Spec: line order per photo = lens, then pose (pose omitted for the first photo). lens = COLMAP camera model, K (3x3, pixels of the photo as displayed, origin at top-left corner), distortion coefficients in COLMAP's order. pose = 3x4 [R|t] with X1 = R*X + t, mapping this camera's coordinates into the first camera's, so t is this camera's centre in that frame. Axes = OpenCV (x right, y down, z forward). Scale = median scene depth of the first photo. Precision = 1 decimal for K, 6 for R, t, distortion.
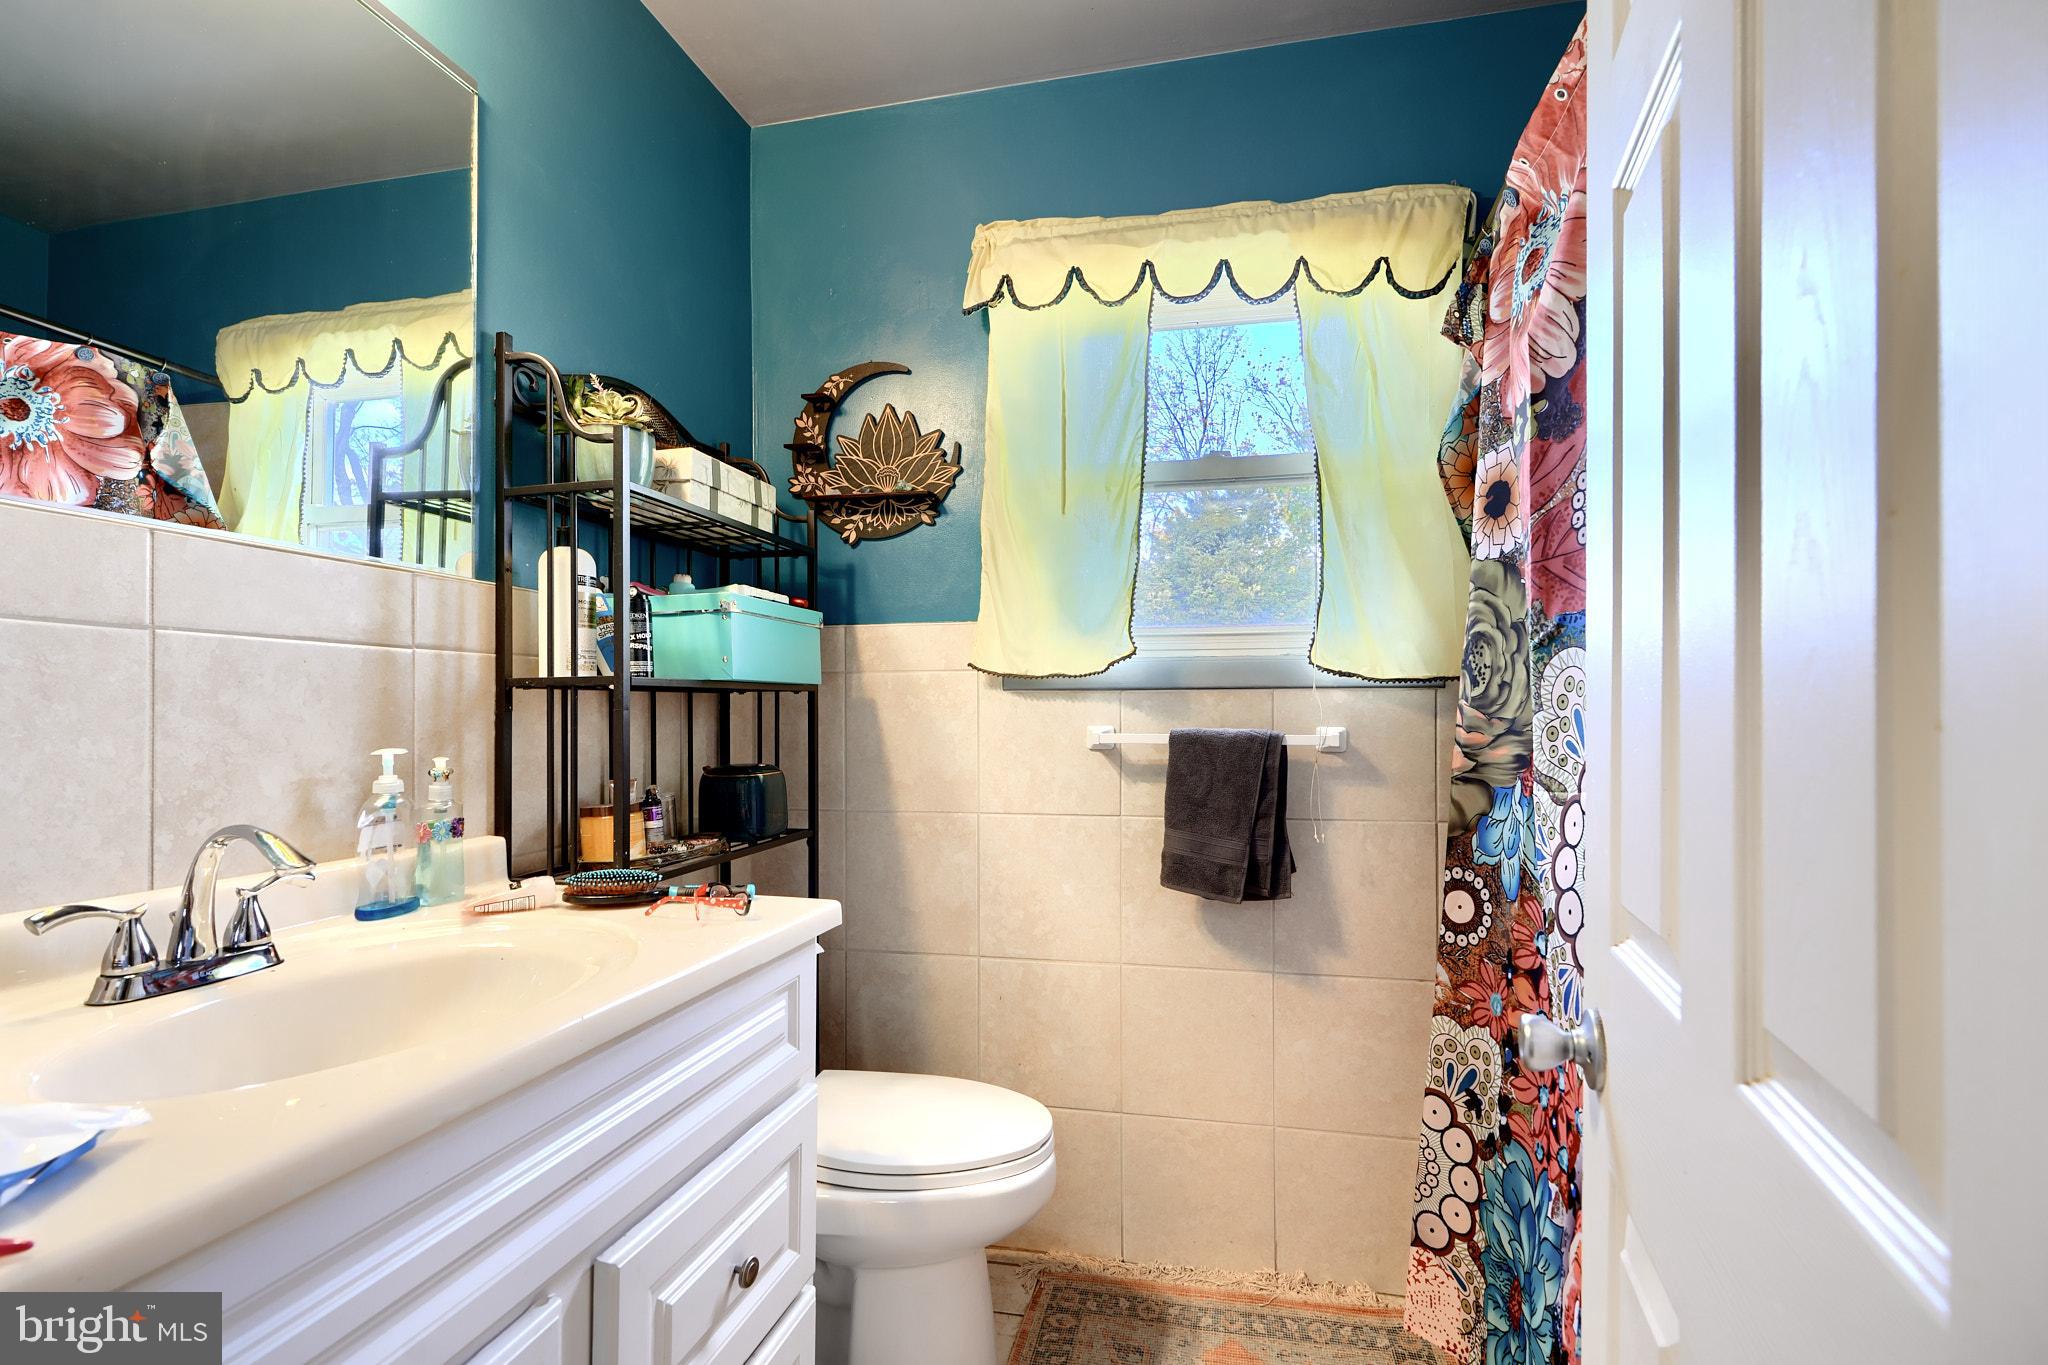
lens RADIAL K [[933.5, 0, 1037.7], [0, 933.5, 699.7], [0, 0, 1]] dist [0.000962, -0.000330]
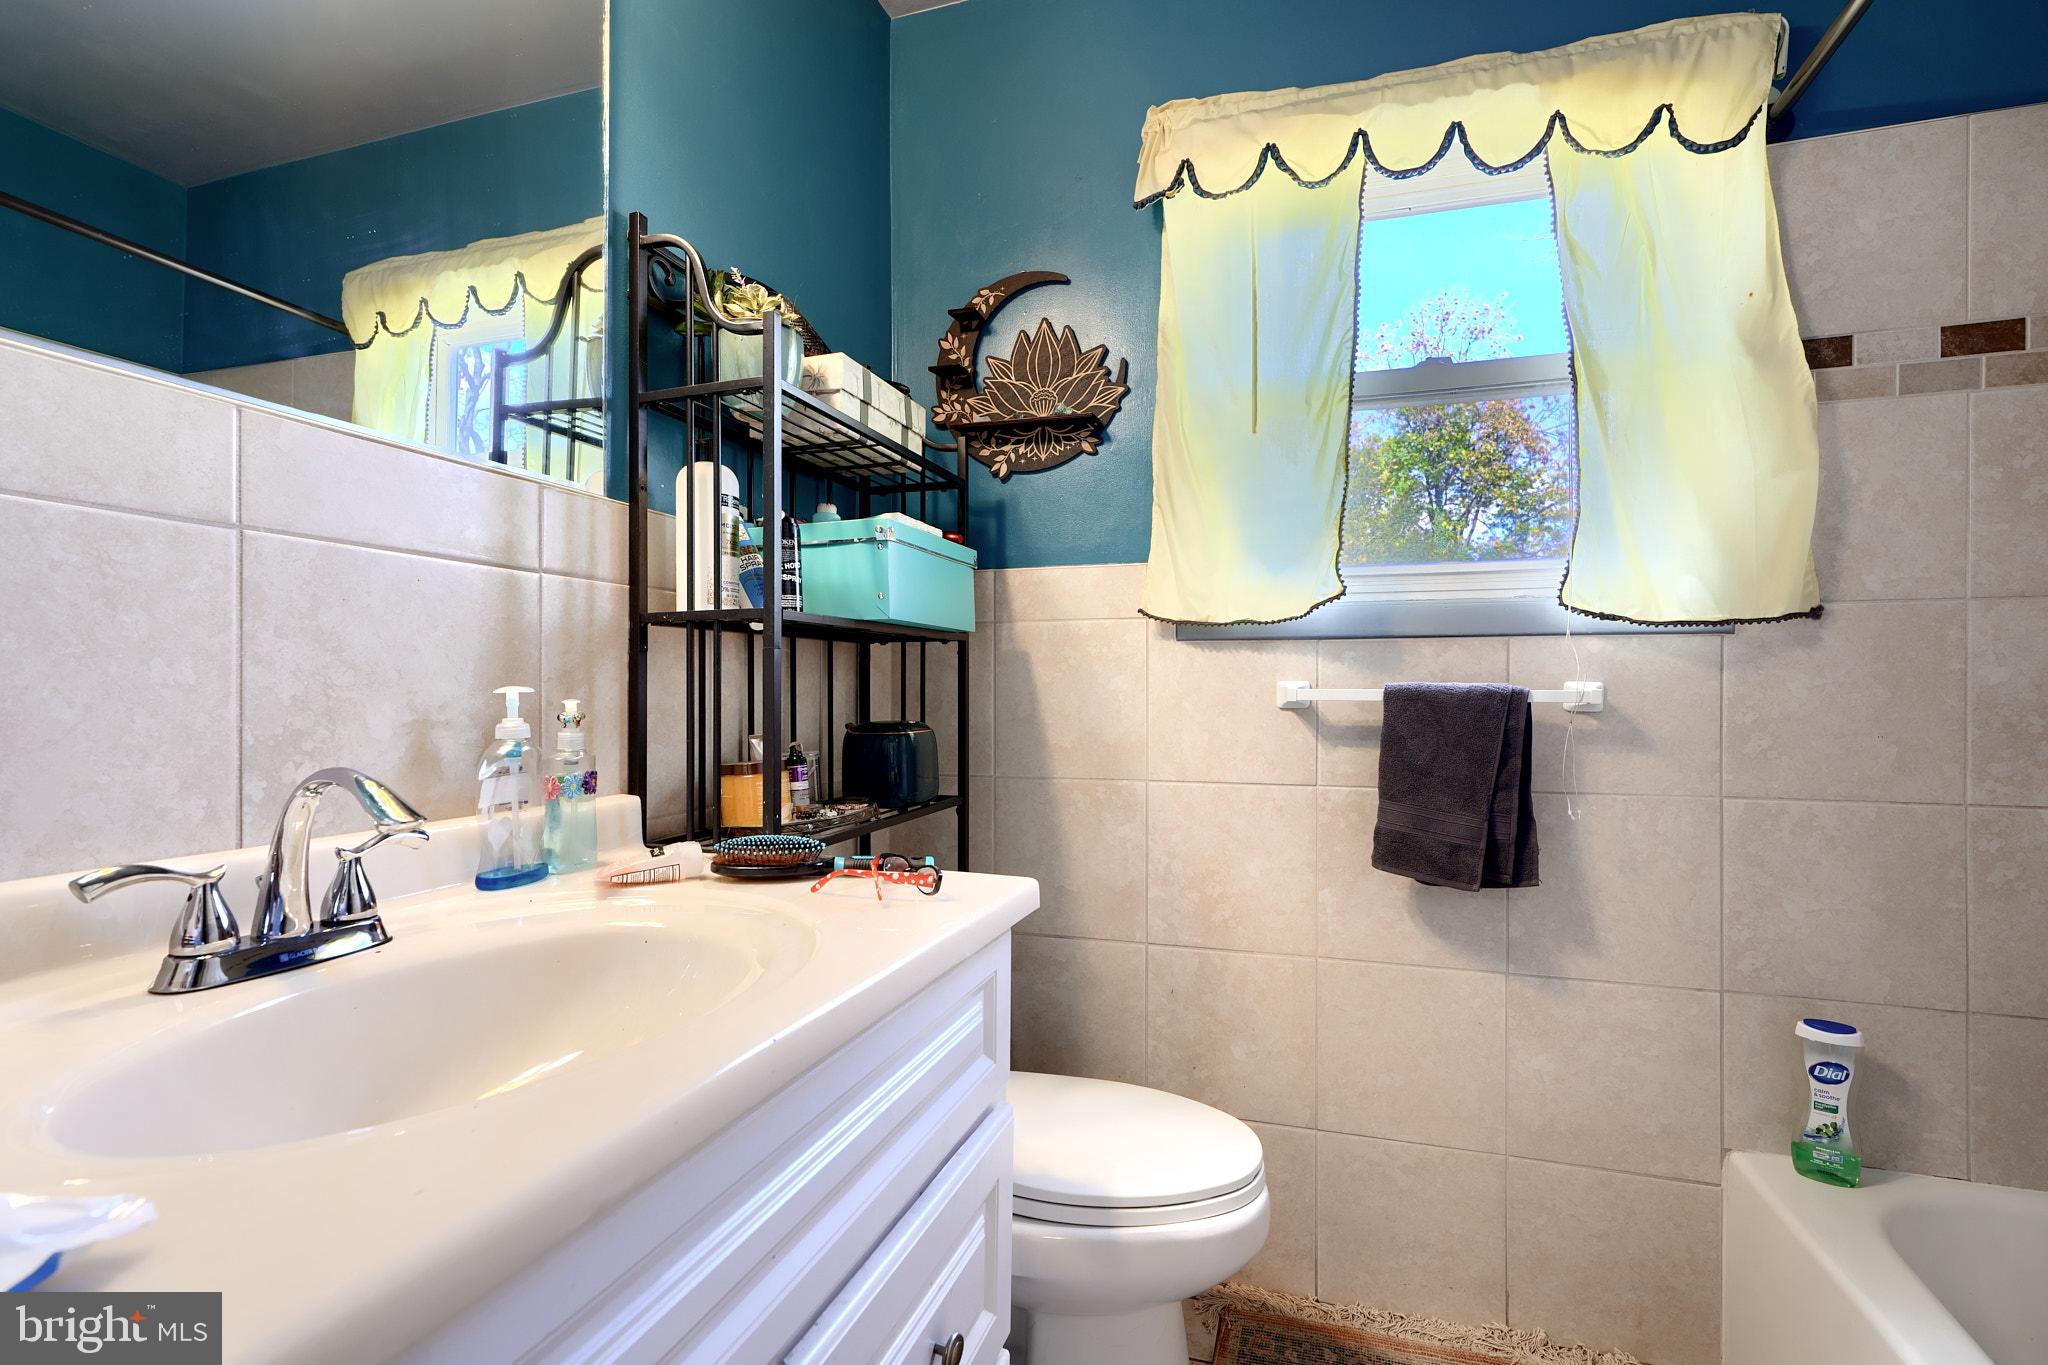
lens RADIAL K [[924.9, 0, 1039.9], [0, 924.9, 687.0], [0, 0, 1]] dist [-0.000402, 0.000006]
pose [[0.996192, 0.004306, -0.087075, -0.101280], [-0.003541, 0.999954, 0.008937, 0.029581], [0.087109, -0.008595, 0.996162, 0.142789]]
